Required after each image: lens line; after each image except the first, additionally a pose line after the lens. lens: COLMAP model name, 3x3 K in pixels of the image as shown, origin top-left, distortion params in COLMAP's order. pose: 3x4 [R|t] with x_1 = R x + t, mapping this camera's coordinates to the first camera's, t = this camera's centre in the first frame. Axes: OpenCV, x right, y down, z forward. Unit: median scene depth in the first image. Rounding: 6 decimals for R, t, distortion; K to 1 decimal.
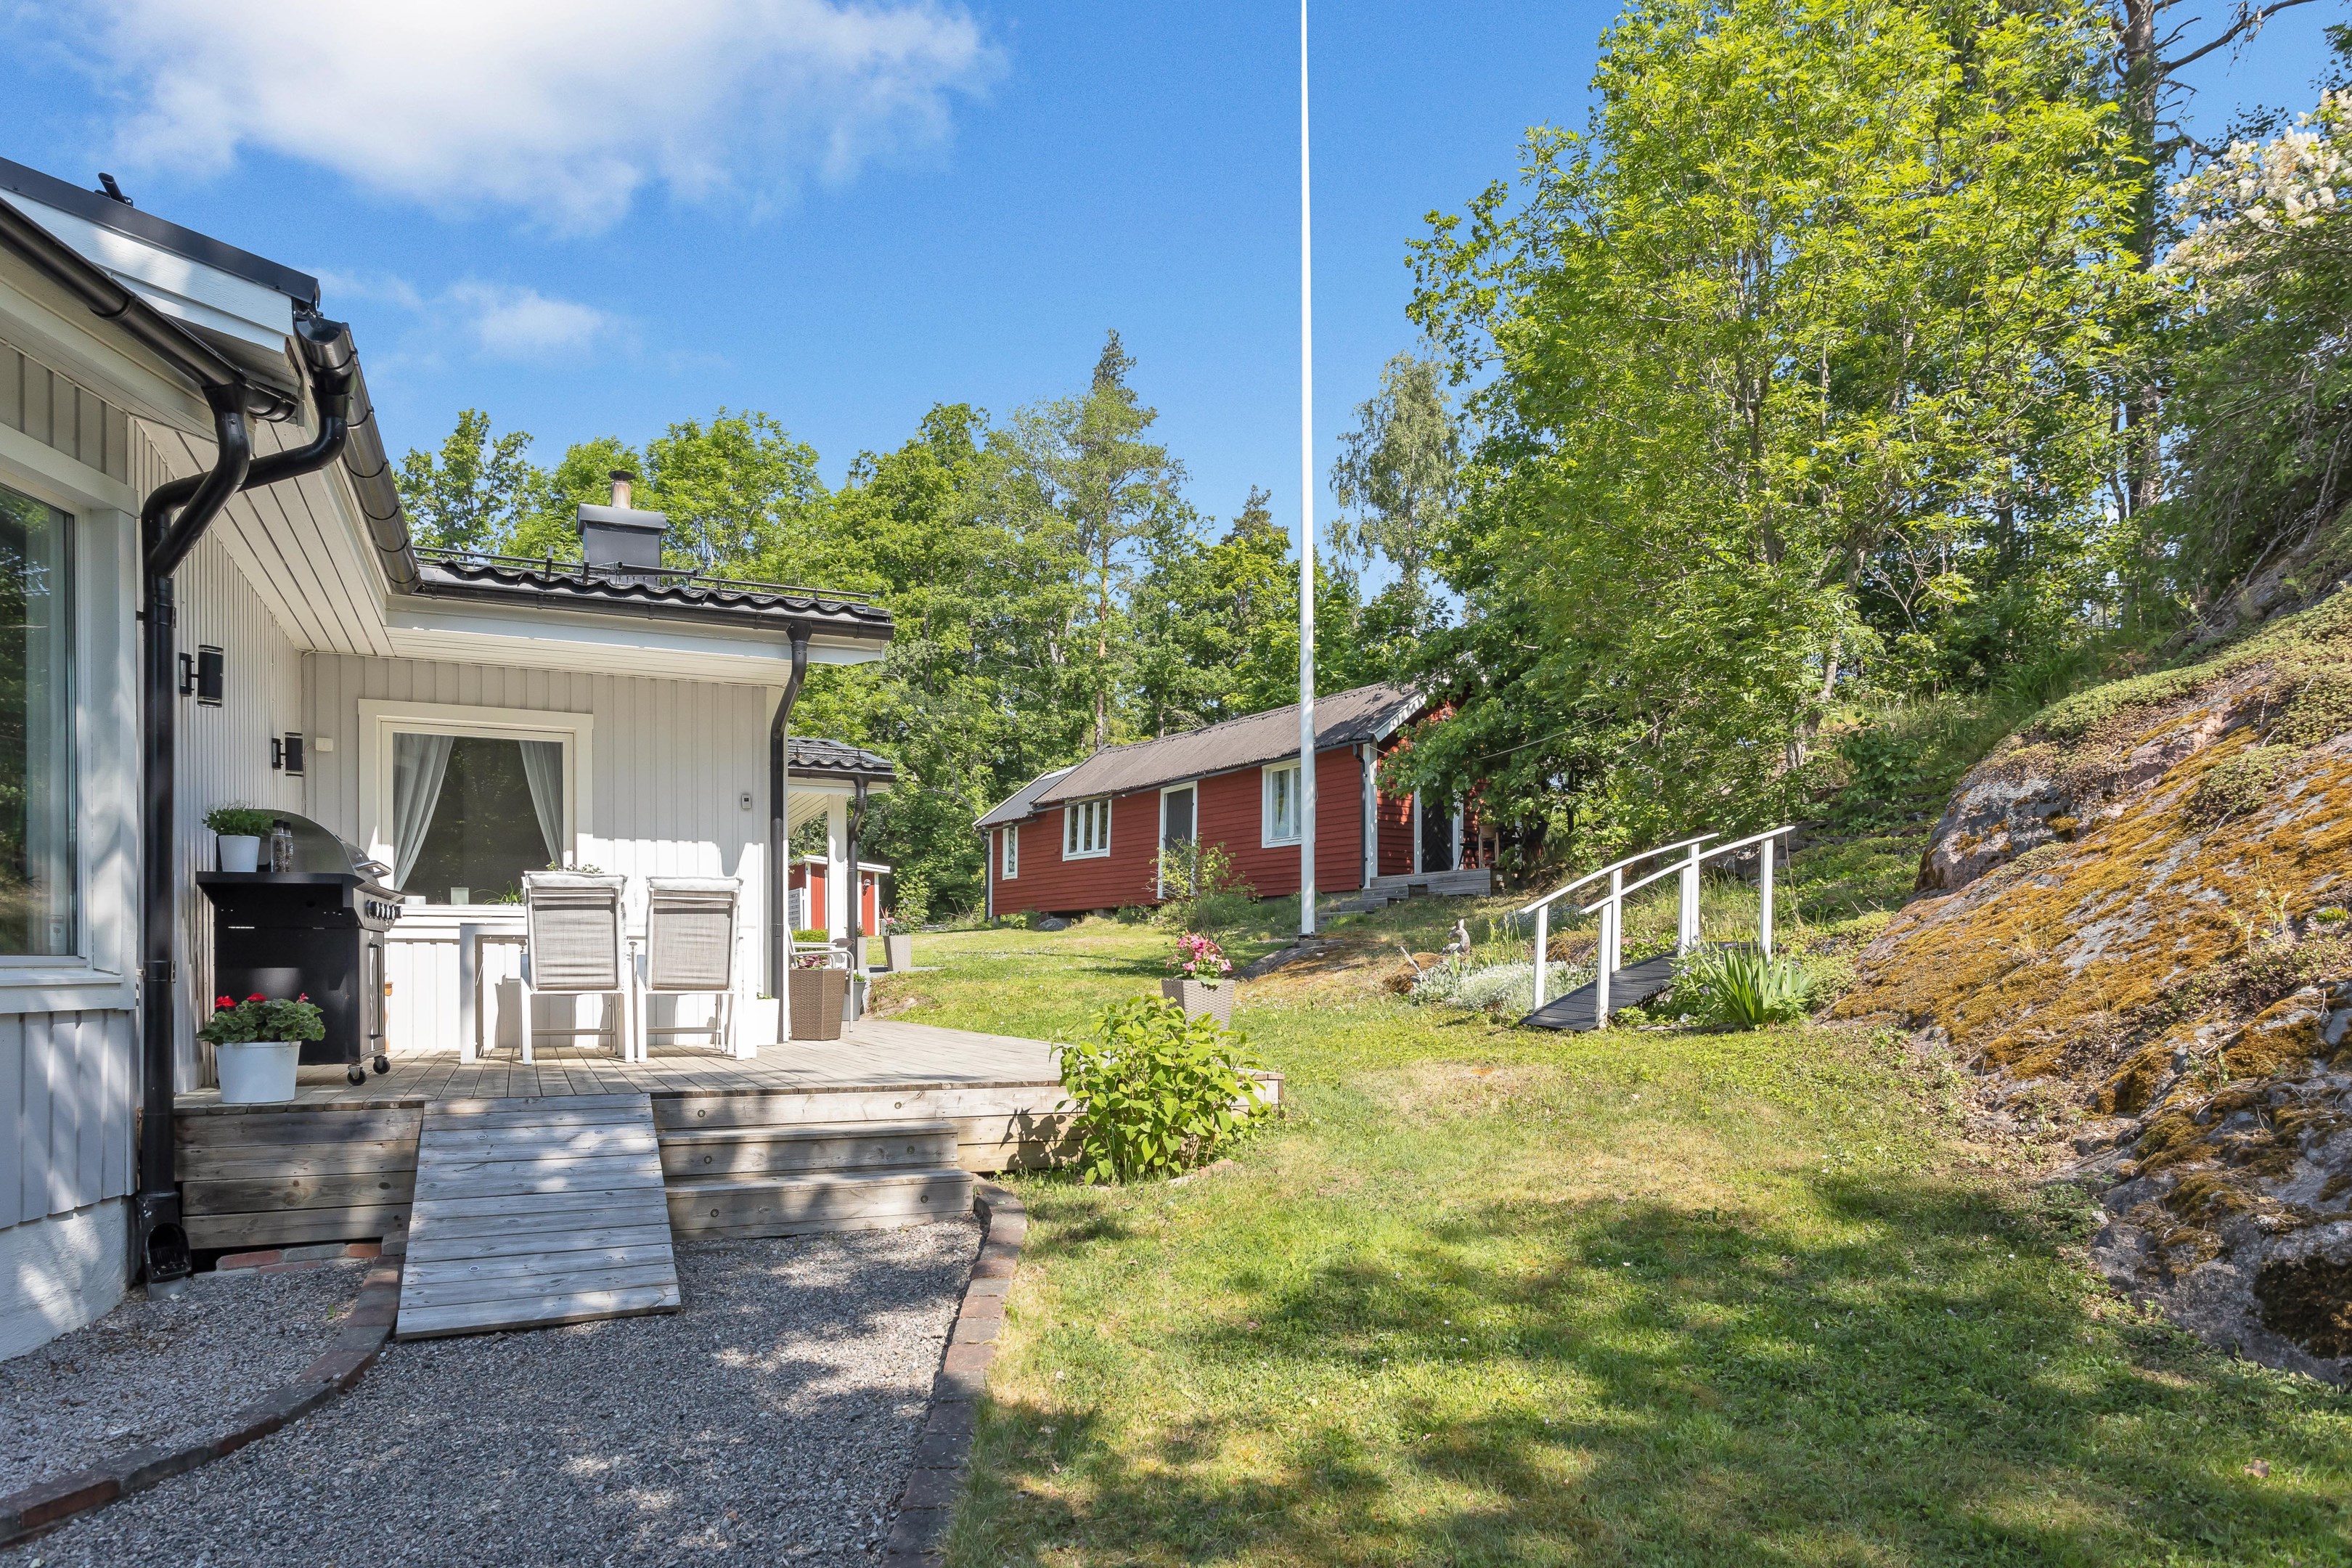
lens RADIAL K [[1512.6, 0, 1178.1], [0, 1512.6, 779.8], [0, 0, 1]] dist [0.008906, 0.000248]
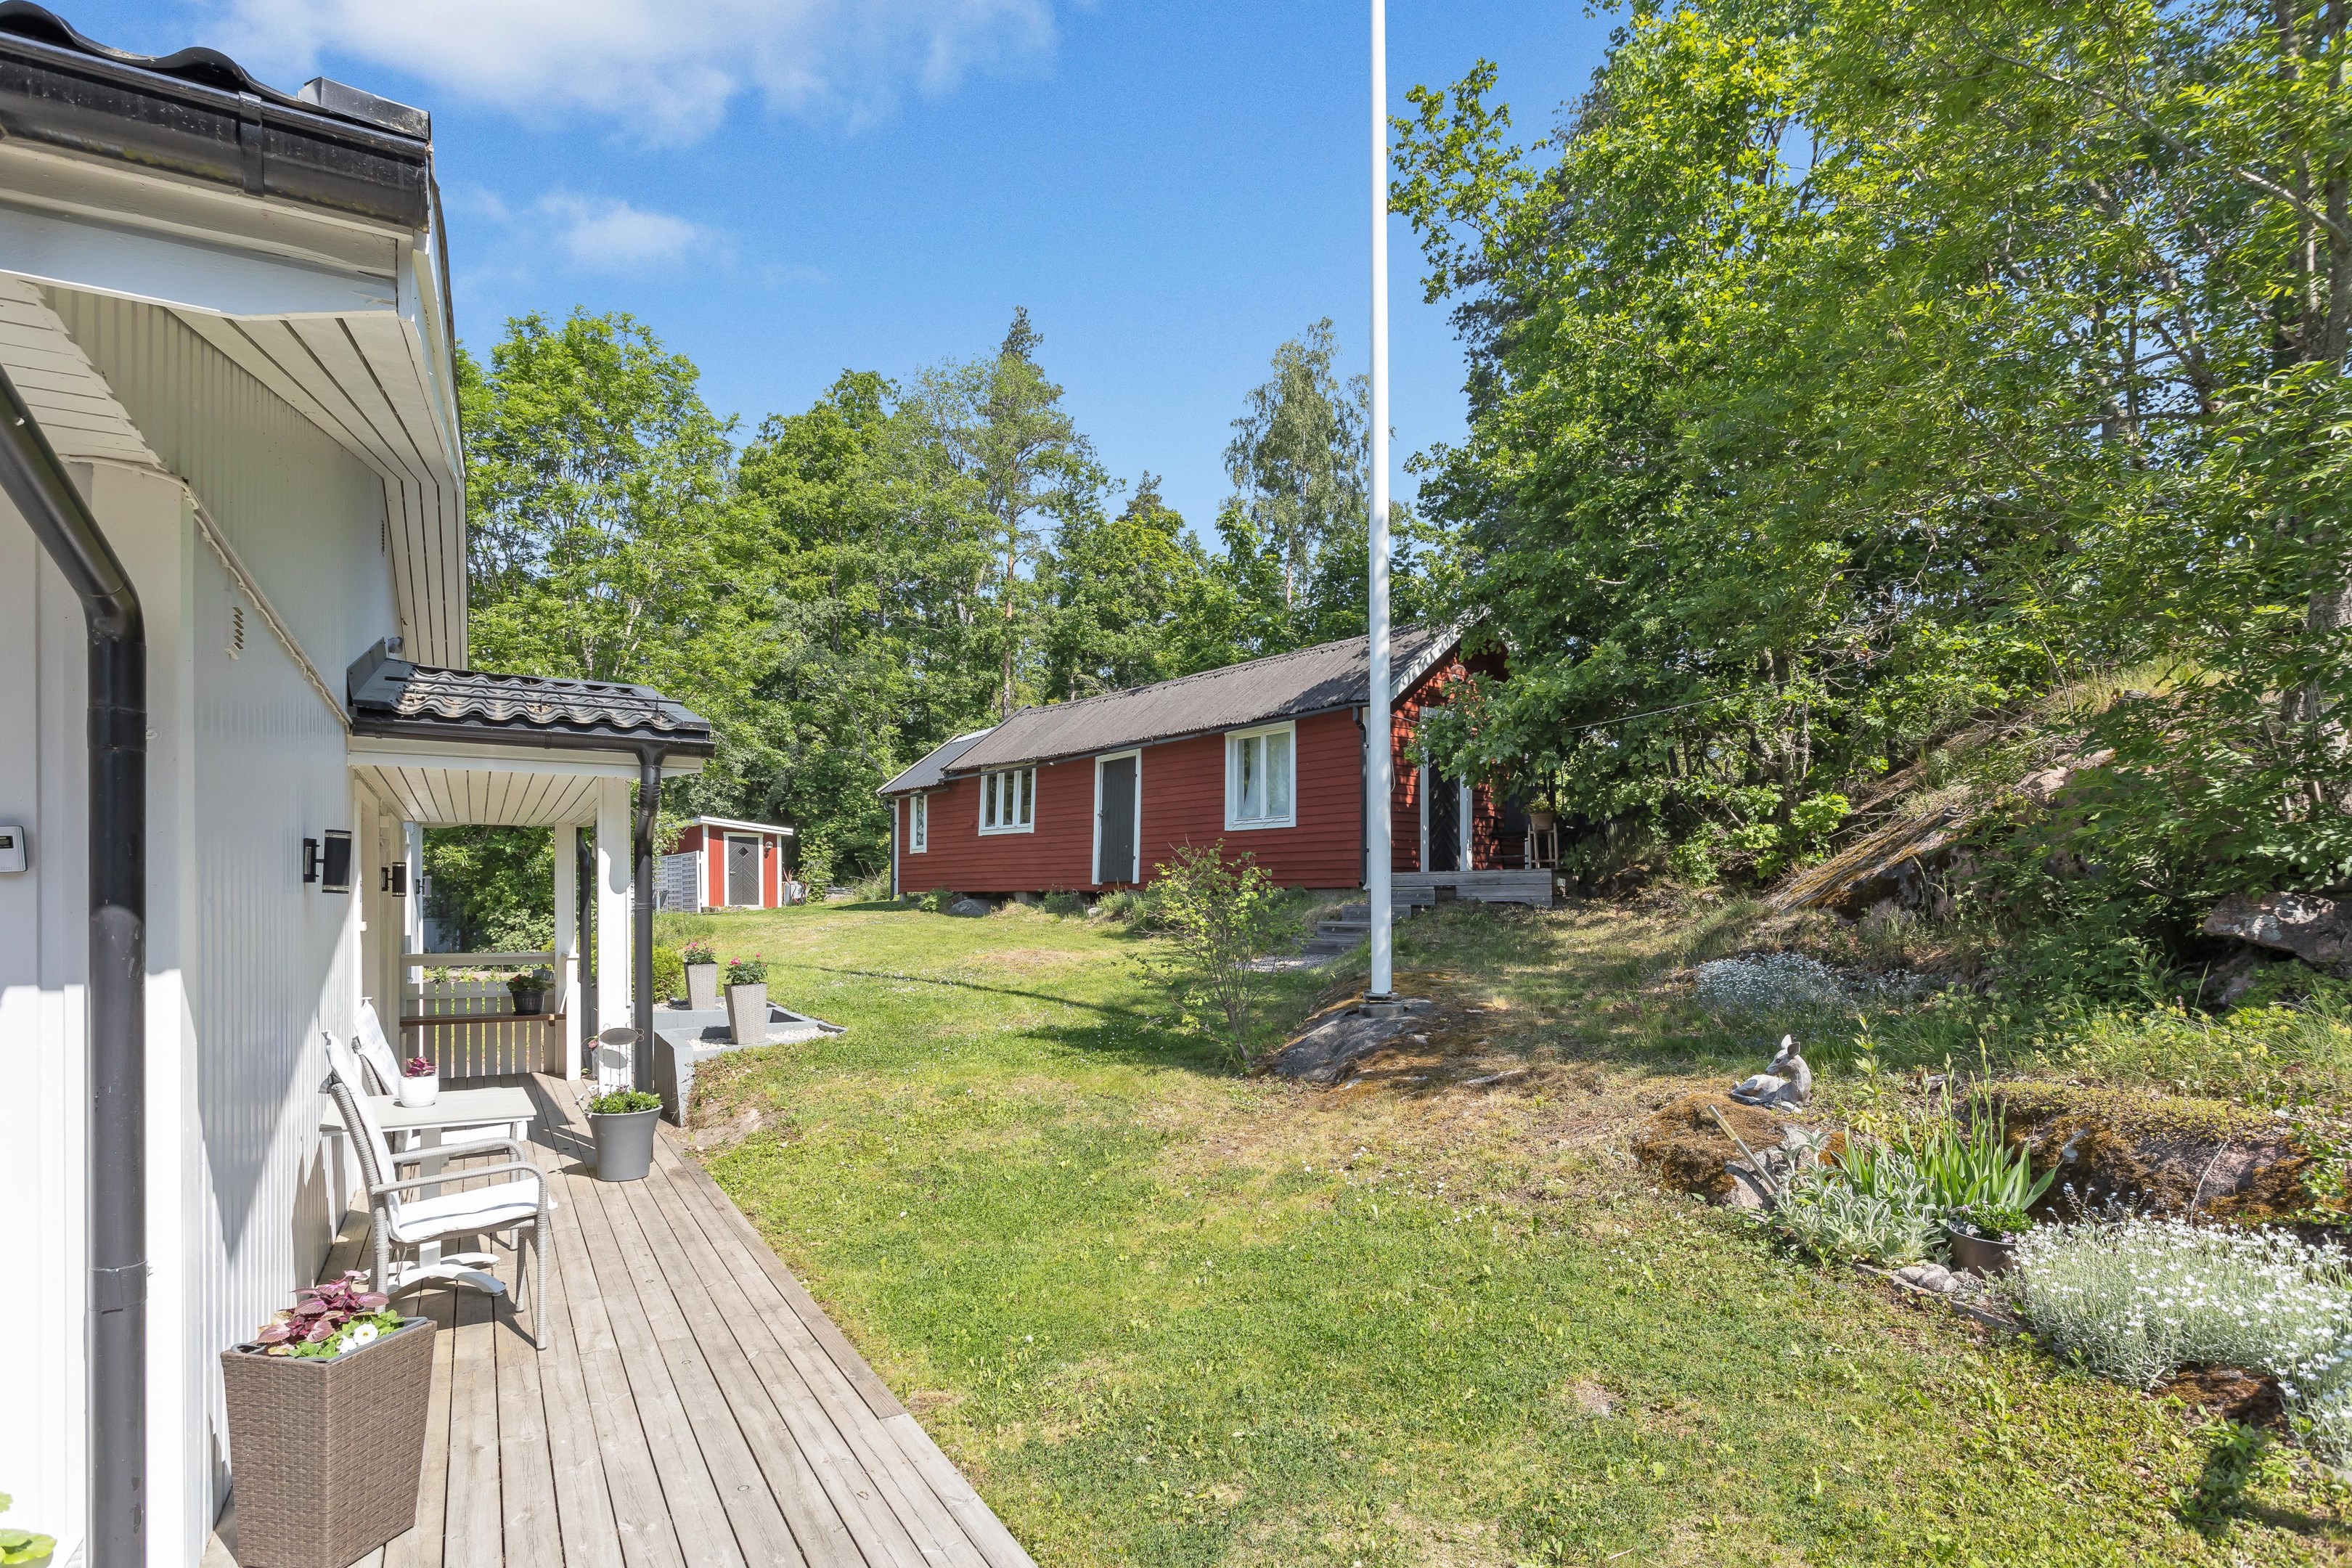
lens RADIAL K [[1240.4, 0, 1177.1], [0, 1240.4, 798.7], [0, 0, 1]] dist [0.013419, 0.001651]
pose [[0.995489, 0.007050, 0.094616, -0.019180], [-0.011536, 0.998830, 0.046955, -0.002230], [-0.094174, -0.047834, 0.994406, 0.173590]]
